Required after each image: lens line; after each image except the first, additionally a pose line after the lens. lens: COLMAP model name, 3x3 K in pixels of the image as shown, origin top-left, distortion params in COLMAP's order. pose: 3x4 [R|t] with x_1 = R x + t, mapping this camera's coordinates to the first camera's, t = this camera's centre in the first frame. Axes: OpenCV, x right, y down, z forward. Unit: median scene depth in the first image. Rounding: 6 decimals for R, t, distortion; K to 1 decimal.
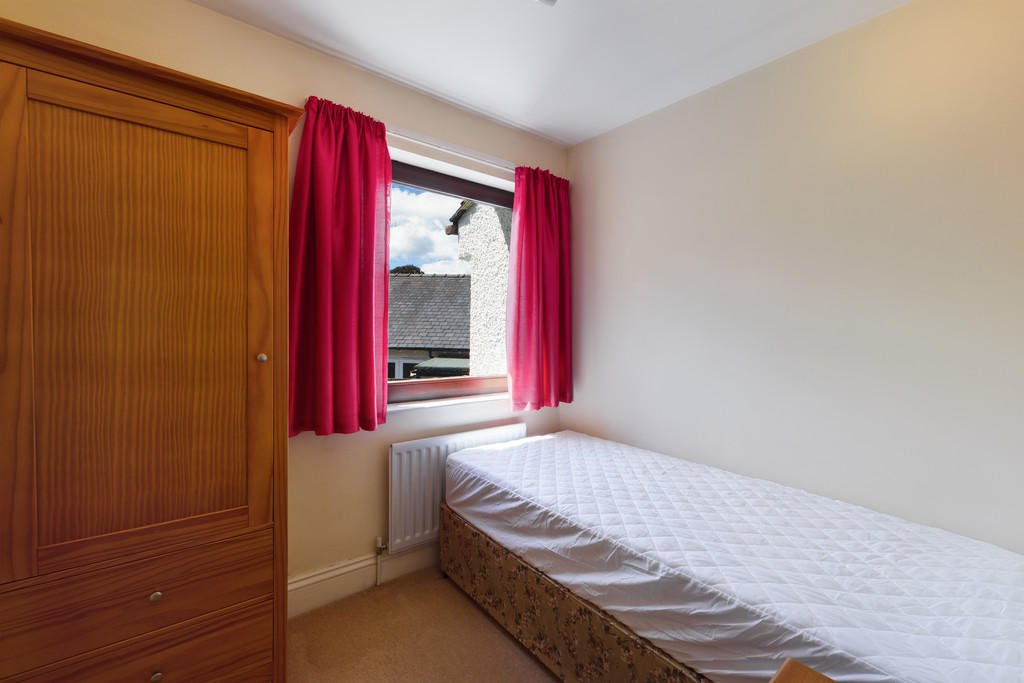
lens RADIAL K [[428.3, 0, 511.5], [0, 428.3, 343.5], [0, 0, 1]] dist [-0.004536, -0.000913]
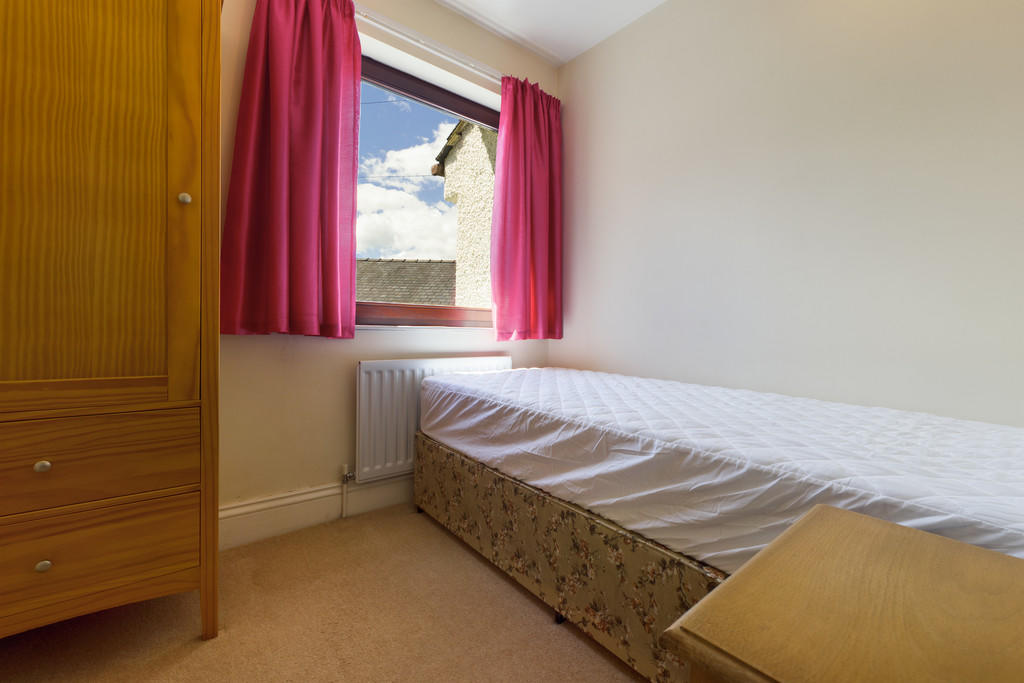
lens RADIAL K [[428.3, 0, 512.3], [0, 428.3, 337.3], [0, 0, 1]] dist [-0.004536, -0.000913]
pose [[0.999920, 0.007748, 0.009957, 0.041962], [-0.007764, 0.999969, 0.001556, 0.229815], [-0.009945, -0.001633, 0.999949, 0.117179]]
